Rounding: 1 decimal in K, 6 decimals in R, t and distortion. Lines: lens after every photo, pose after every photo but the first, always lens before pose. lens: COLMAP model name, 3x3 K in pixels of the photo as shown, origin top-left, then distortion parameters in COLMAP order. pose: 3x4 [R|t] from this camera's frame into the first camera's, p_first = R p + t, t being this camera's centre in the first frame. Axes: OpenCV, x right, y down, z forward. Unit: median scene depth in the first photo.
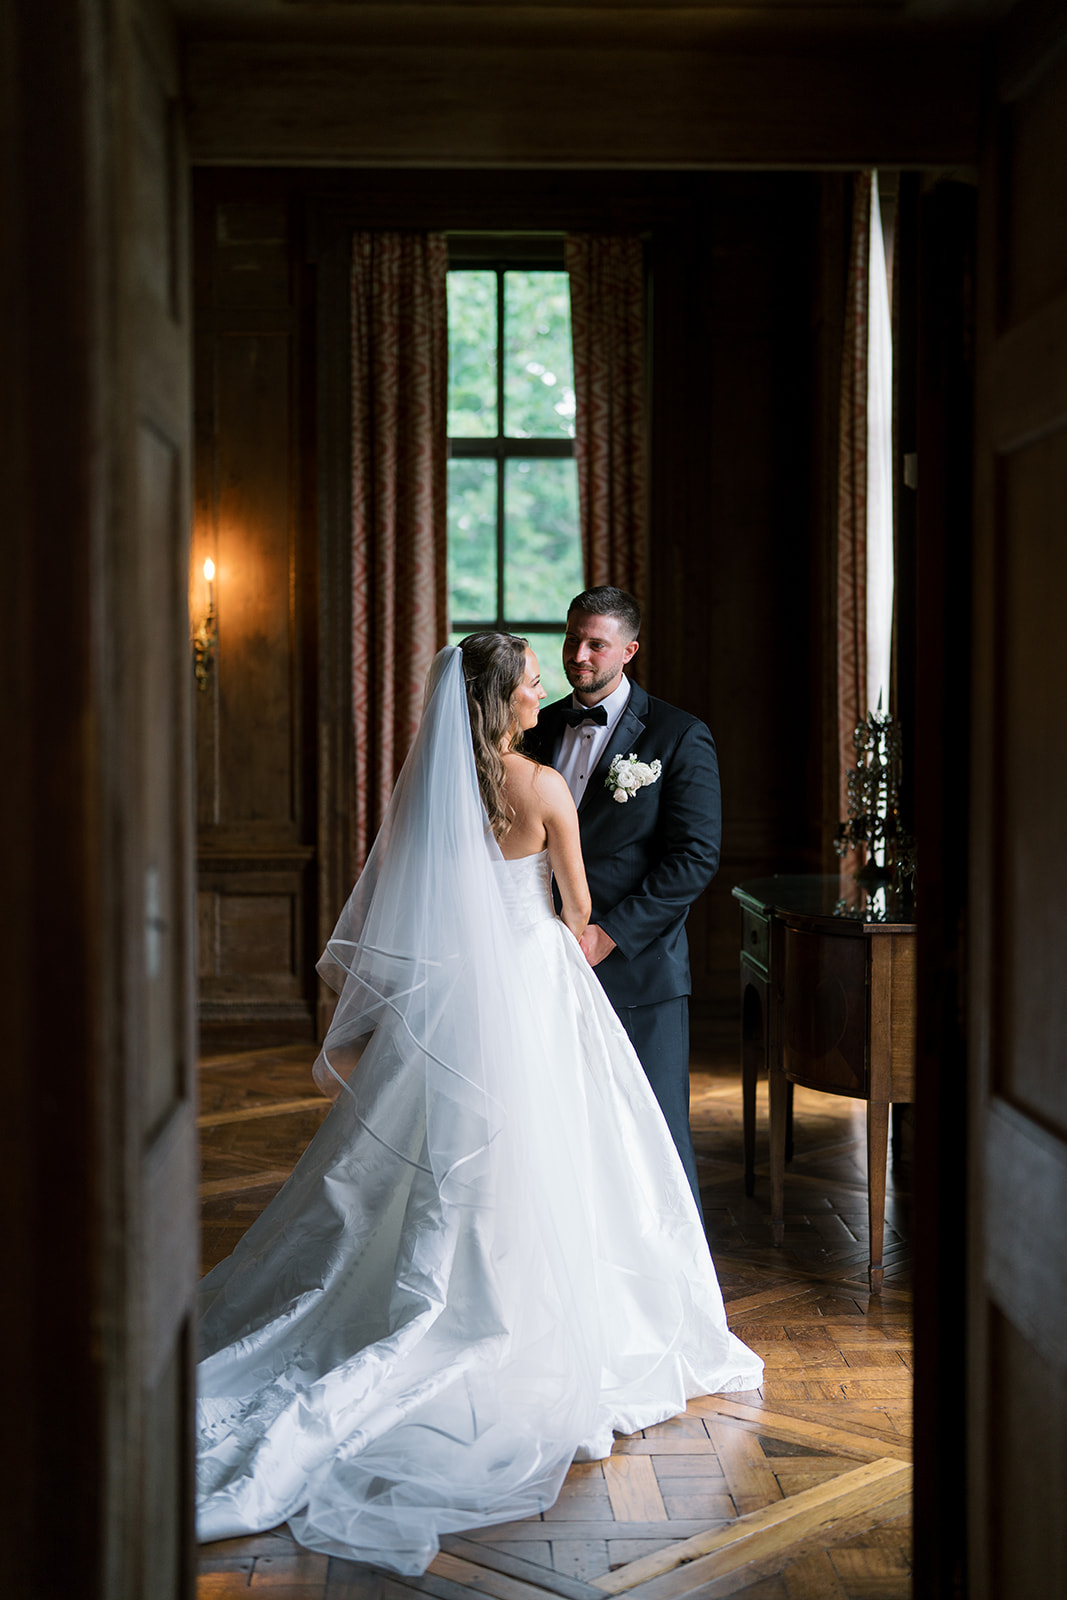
lens RADIAL K [[2222.8, 0, 538.2], [0, 2222.8, 794.4], [0, 0, 1]] dist [0.044988, 0.000000]
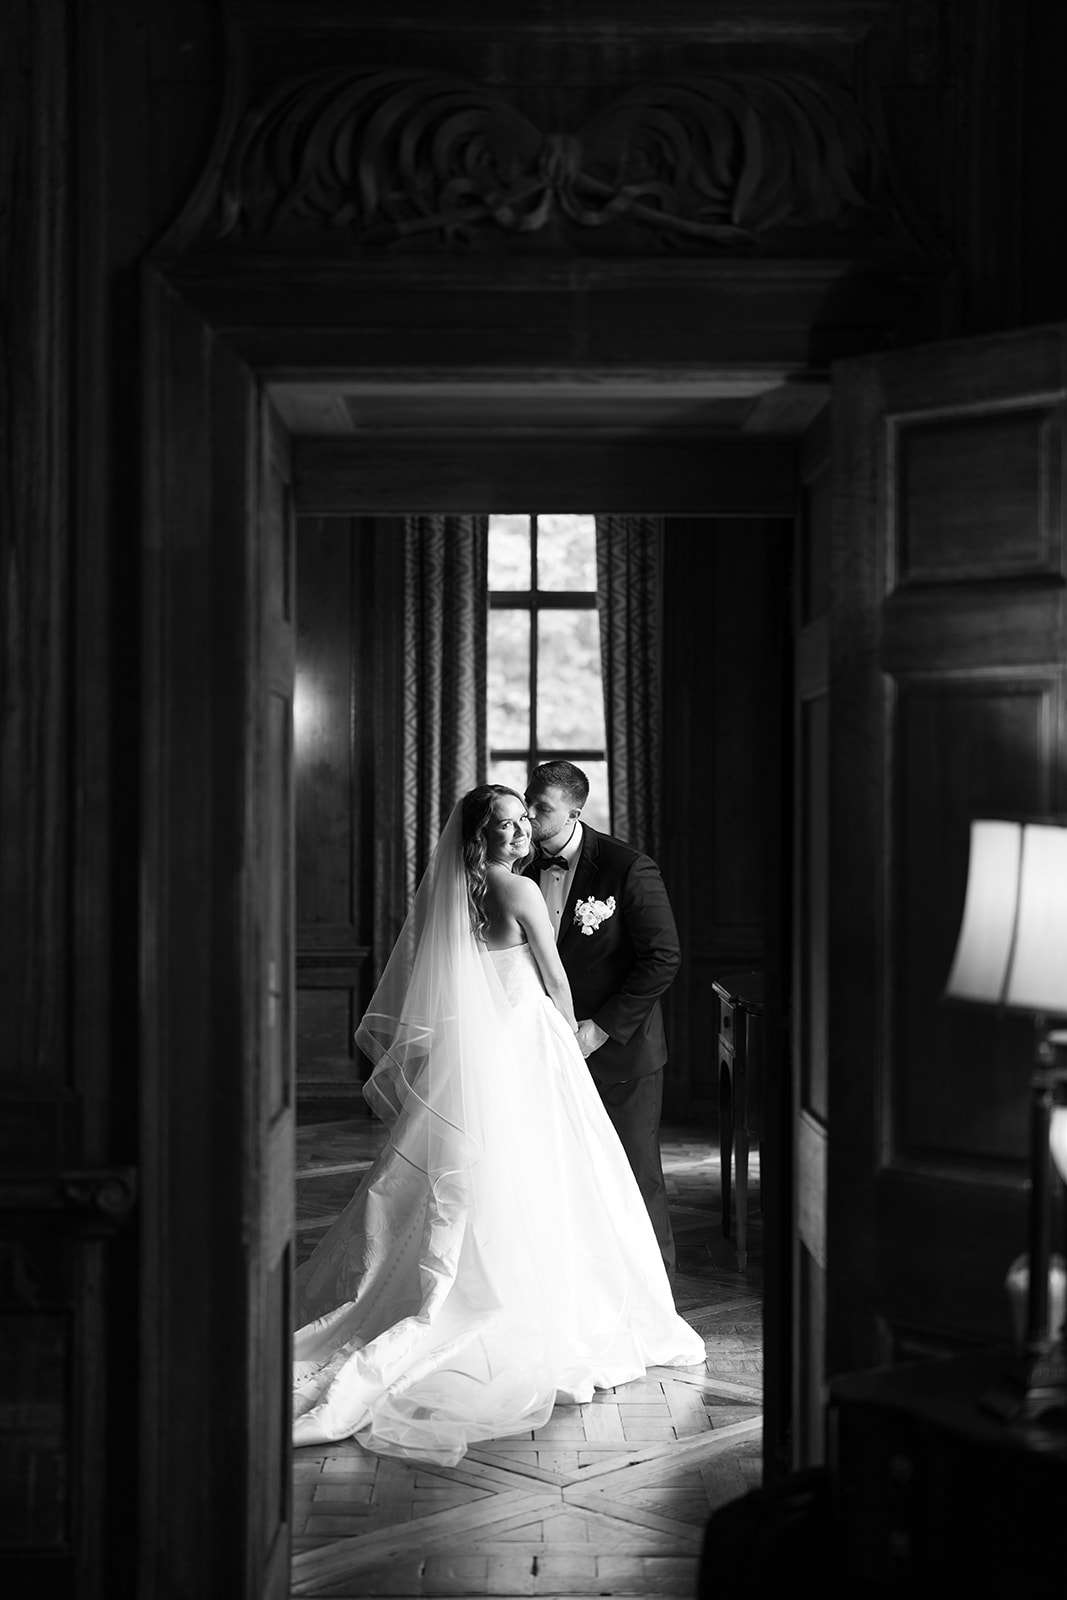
lens RADIAL K [[2222.8, 0, 528.1], [0, 2222.8, 803.6], [0, 0, 1]] dist [0.044988, 0.000000]
pose [[0.999560, 0.002606, -0.029563, 0.034360], [-0.003811, 0.999161, -0.040775, -0.008726], [0.029432, 0.040870, 0.998731, -0.346557]]
